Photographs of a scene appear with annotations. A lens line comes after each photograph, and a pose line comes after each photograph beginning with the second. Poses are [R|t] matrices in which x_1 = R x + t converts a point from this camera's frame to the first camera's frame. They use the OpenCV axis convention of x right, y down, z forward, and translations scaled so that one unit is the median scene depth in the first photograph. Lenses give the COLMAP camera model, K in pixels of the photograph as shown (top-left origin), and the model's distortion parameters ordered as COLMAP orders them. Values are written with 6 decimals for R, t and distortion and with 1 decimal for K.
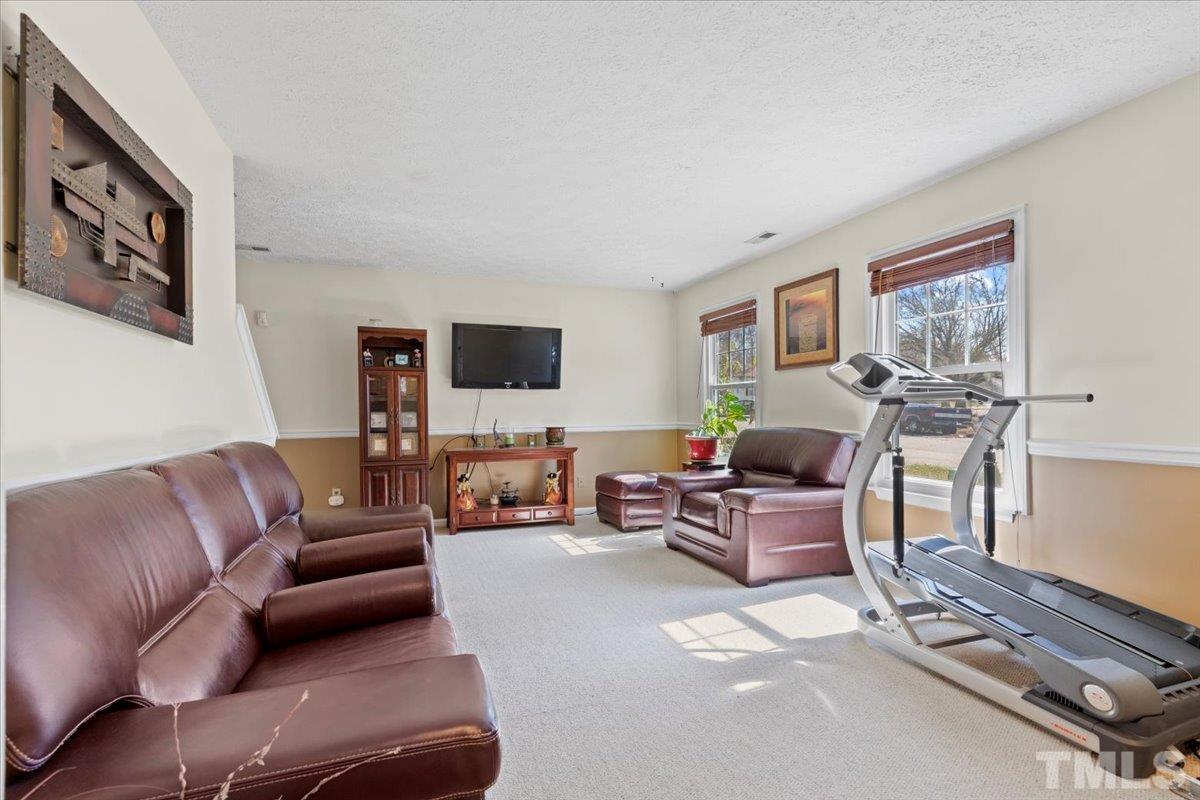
lens RADIAL K [[548.6, 0, 603.5], [0, 548.6, 406.6], [0, 0, 1]] dist [0.012346, -0.000270]
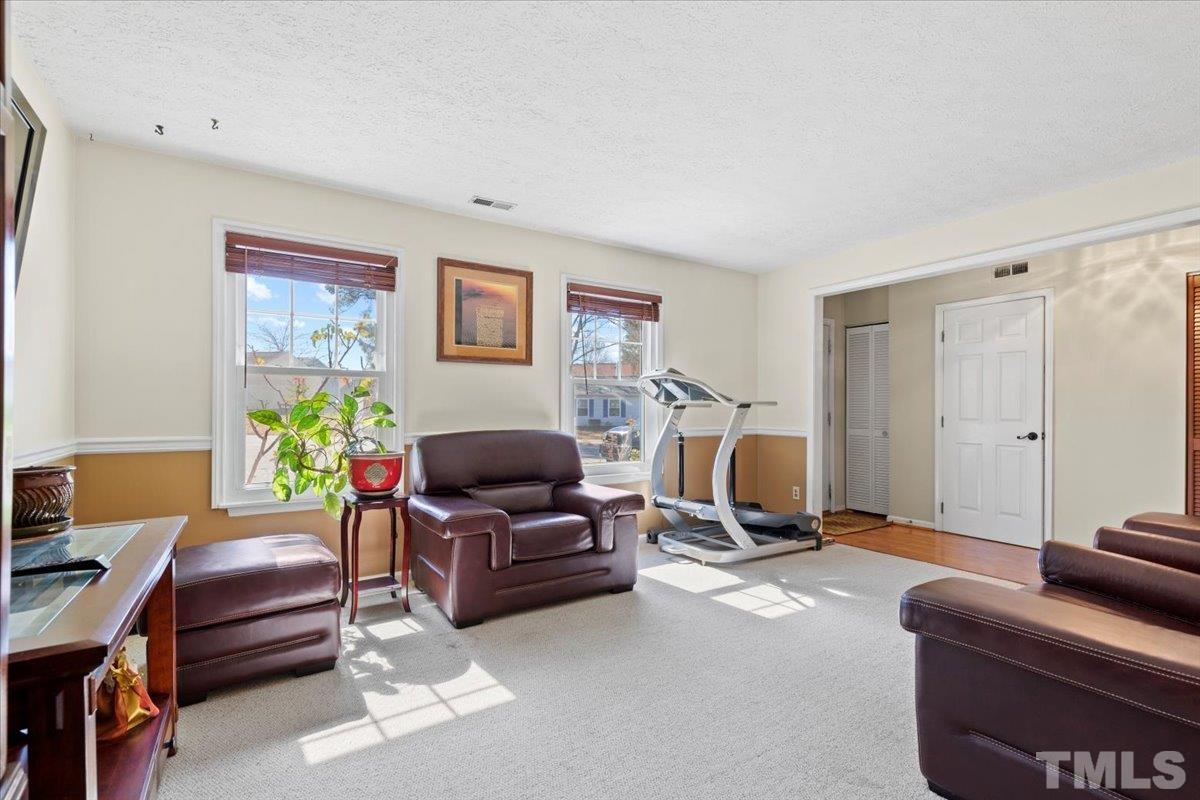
lens RADIAL K [[548.6, 0, 607.5], [0, 548.6, 410.3], [0, 0, 1]] dist [0.012346, -0.000270]
pose [[-0.216035, 0.002601, 0.976382, -0.588078], [-0.006923, 0.999967, -0.004196, 0.007702], [-0.976361, -0.007666, -0.216010, 1.060997]]
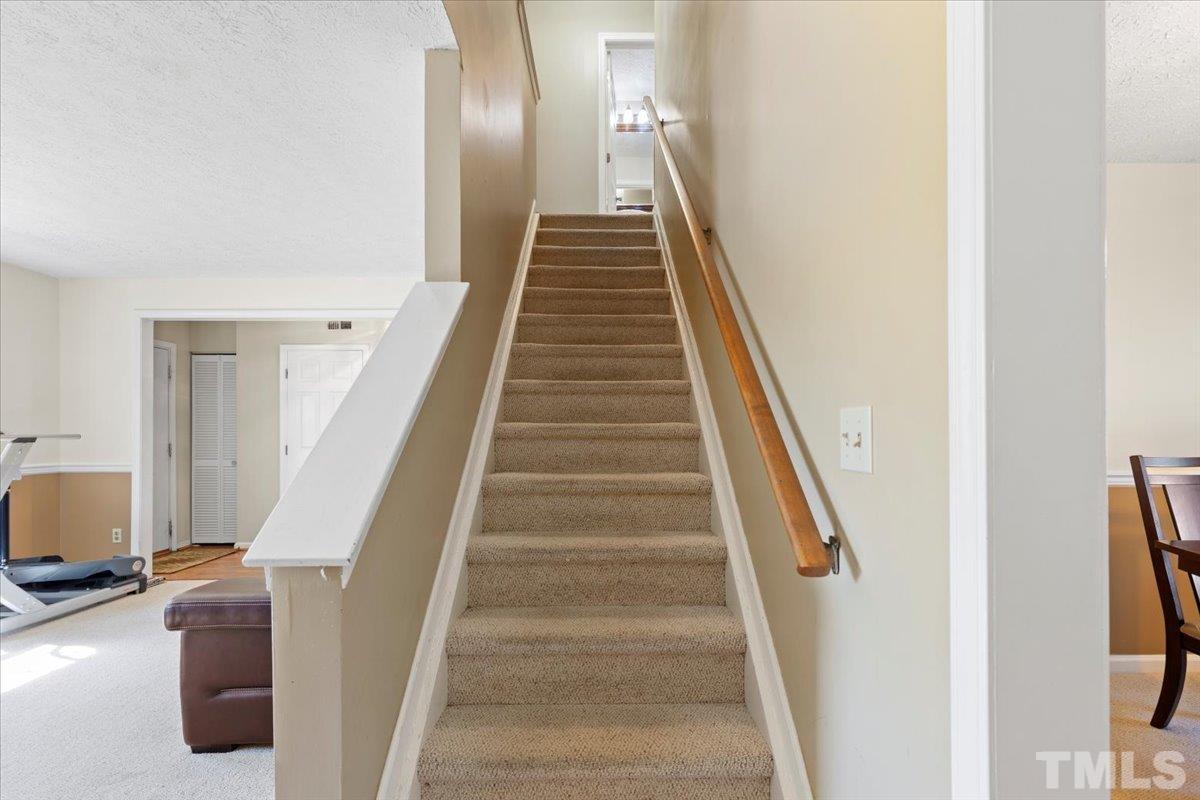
lens RADIAL K [[548.6, 0, 598.2], [0, 548.6, 429.8], [0, 0, 1]] dist [0.012346, -0.000270]
pose [[-0.939389, 0.012748, 0.342615, -0.758913], [0.008490, 0.999867, -0.013927, -0.002463], [-0.342747, -0.010174, -0.939373, 1.090380]]
